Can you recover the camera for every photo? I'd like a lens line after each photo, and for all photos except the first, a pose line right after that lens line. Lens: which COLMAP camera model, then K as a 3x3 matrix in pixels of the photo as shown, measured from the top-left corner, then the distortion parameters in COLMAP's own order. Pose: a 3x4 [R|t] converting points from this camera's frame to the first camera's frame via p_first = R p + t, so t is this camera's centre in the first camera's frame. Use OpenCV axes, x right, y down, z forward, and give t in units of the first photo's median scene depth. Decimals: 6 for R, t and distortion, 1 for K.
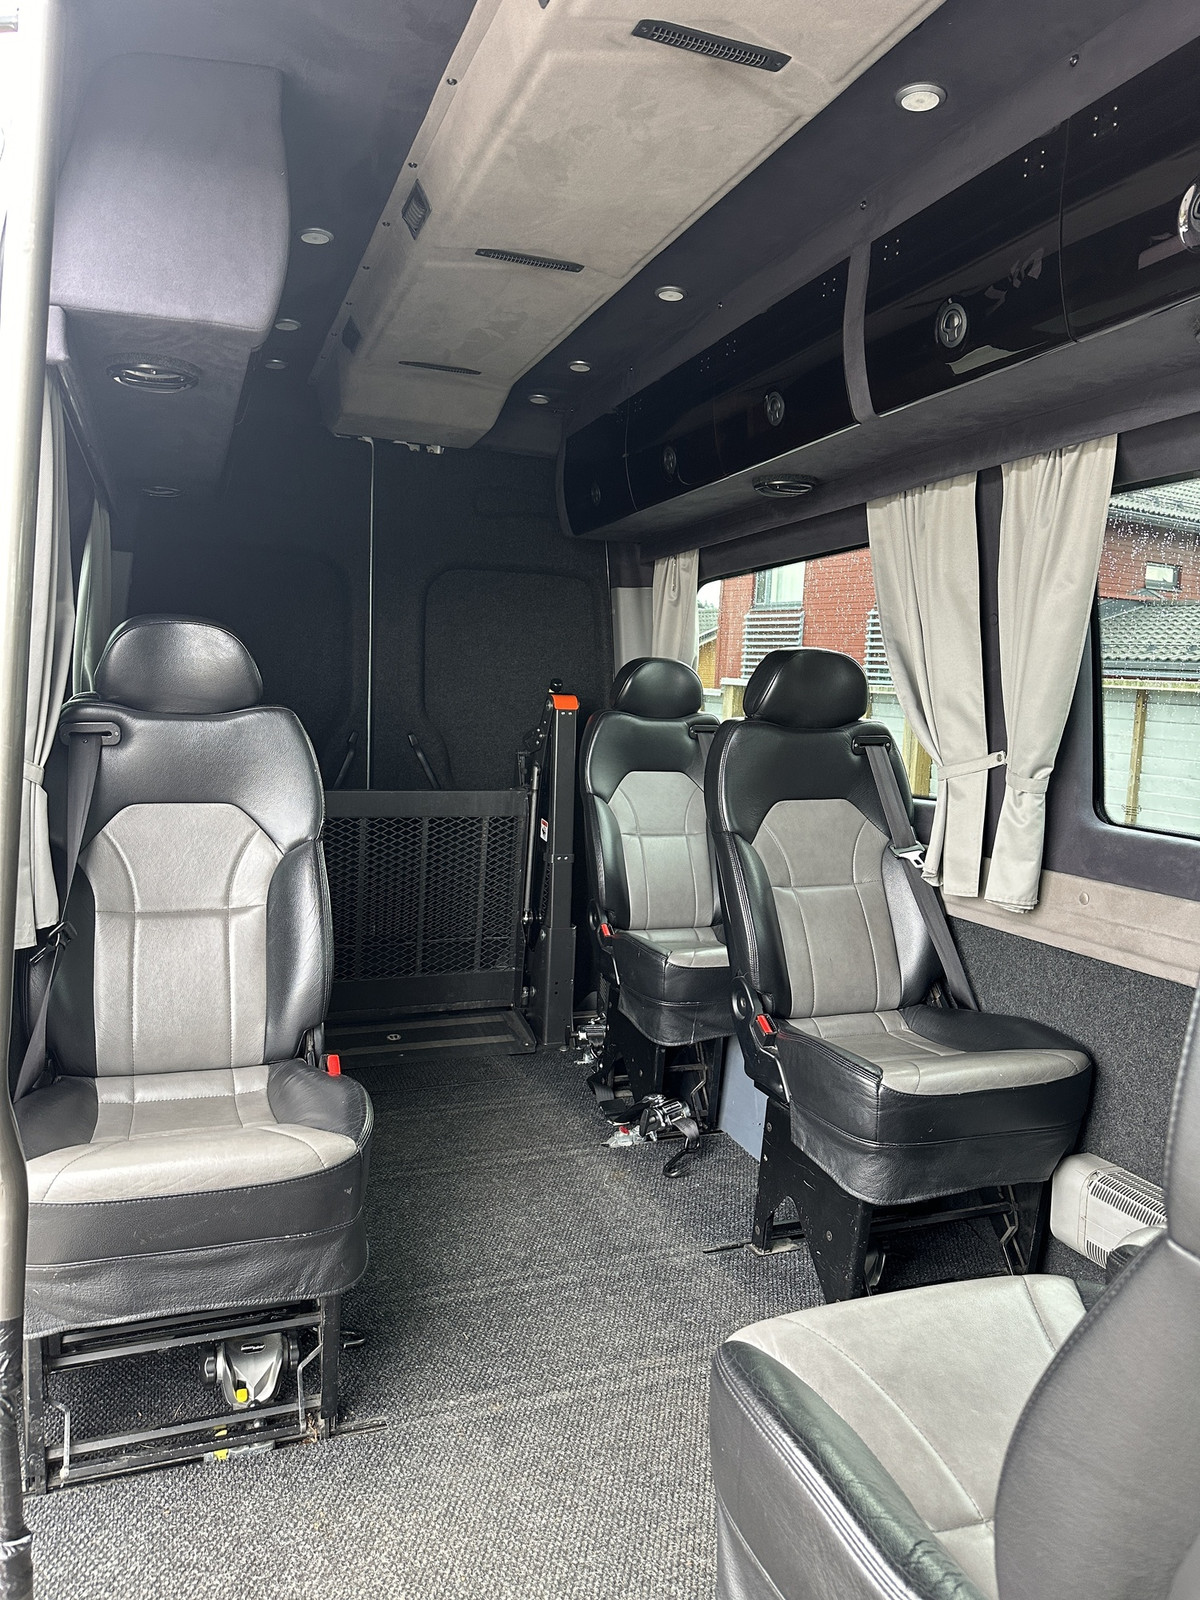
lens RADIAL K [[1114.7, 0, 597.5], [0, 1114.7, 789.8], [0, 0, 1]] dist [0.075782, -0.134960]
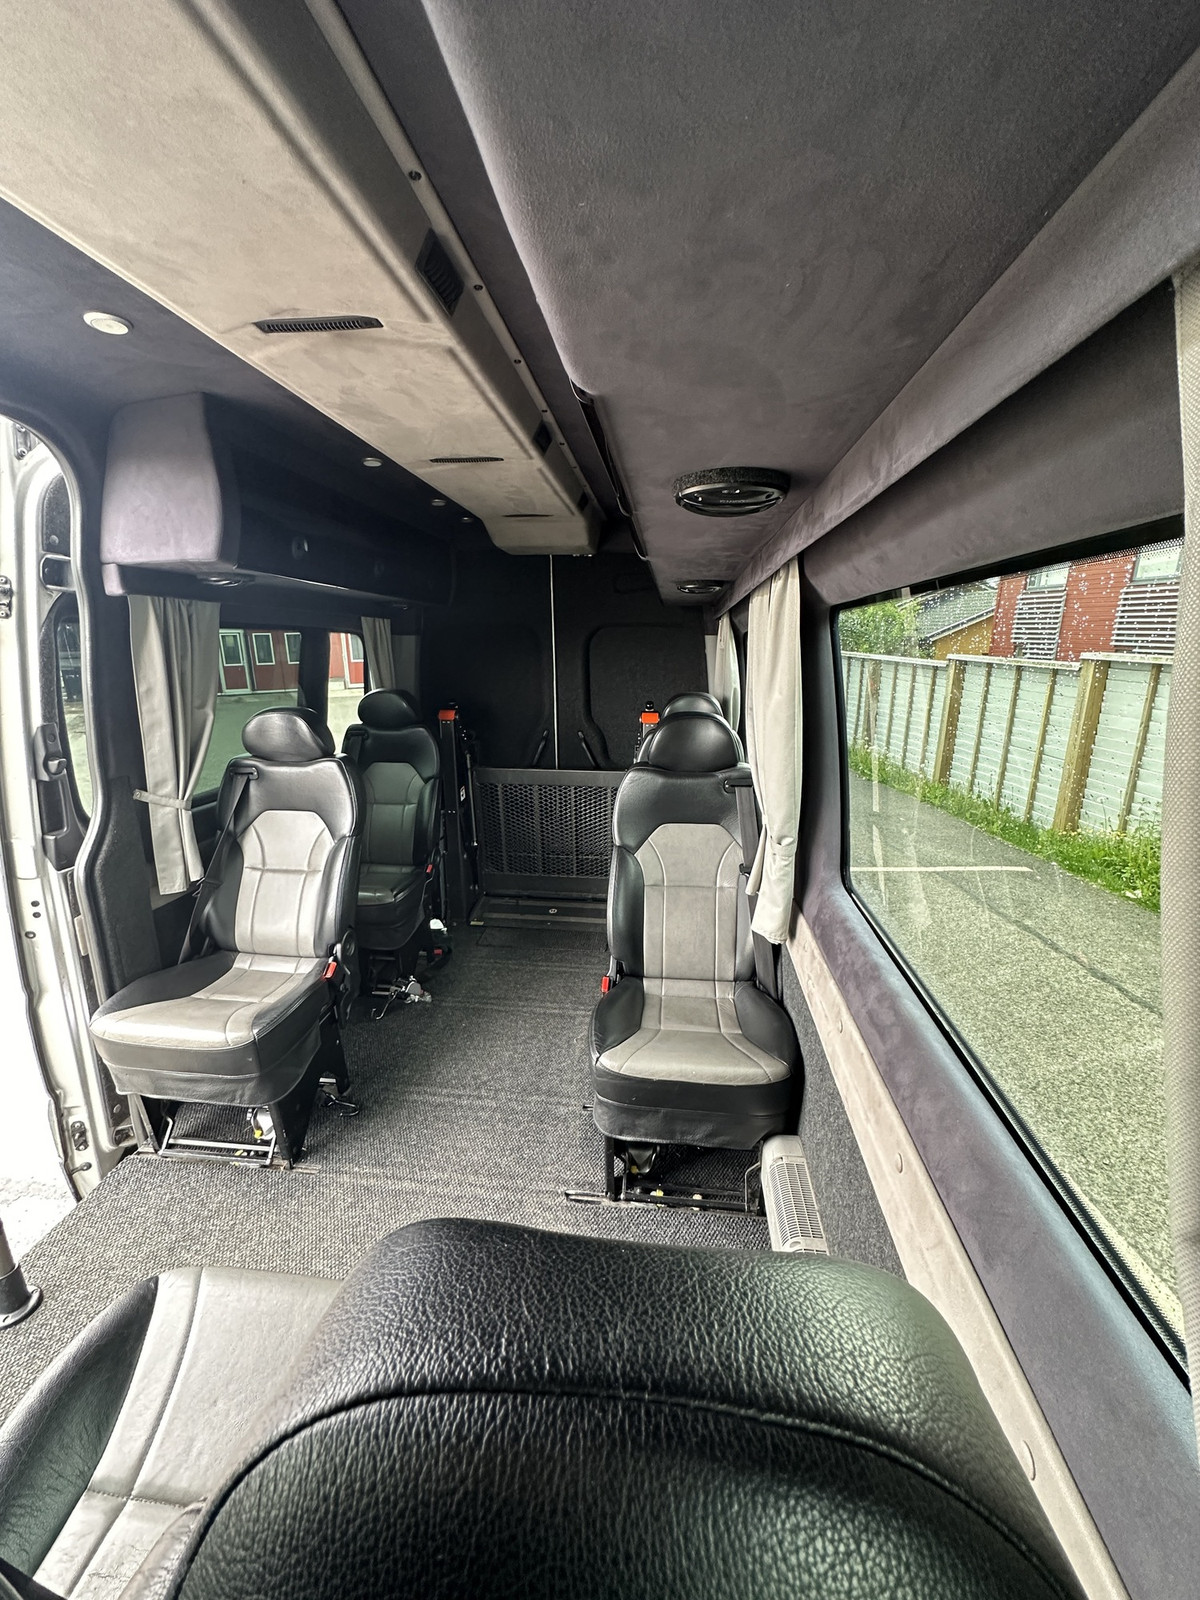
lens RADIAL K [[645.2, 0, 600.0], [0, 645.2, 800.0], [0, 0, 1]] dist [0.000563, 0.000082]
pose [[0.888431, 0.079199, -0.452125, 0.556064], [-0.012996, 0.988947, 0.147698, -0.169062], [0.458826, -0.125344, 0.879641, 0.307089]]
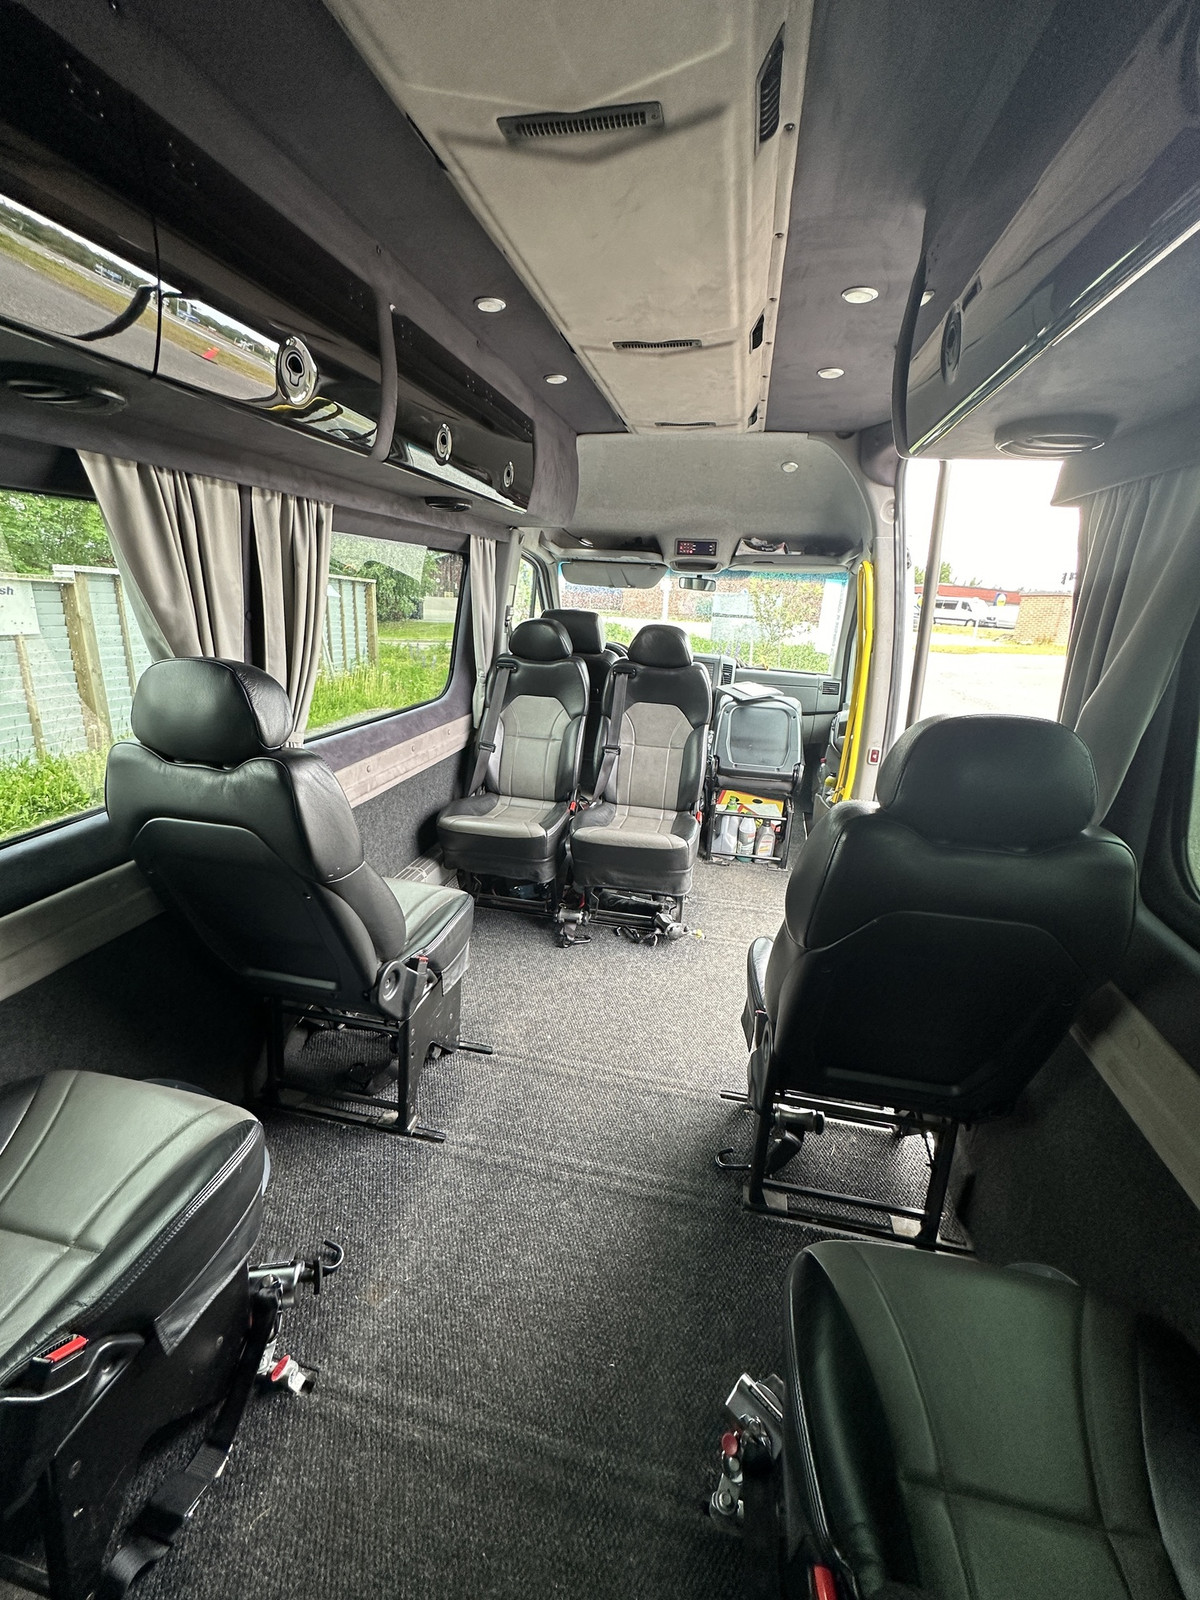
lens RADIAL K [[645.2, 0, 600.0], [0, 645.2, 800.0], [0, 0, 1]] dist [0.000563, 0.000082]
pose [[-0.839716, -0.223465, 0.494915, -0.378568], [-0.012882, 0.919343, 0.393247, -0.270449], [-0.542873, 0.323840, -0.774865, 1.530728]]
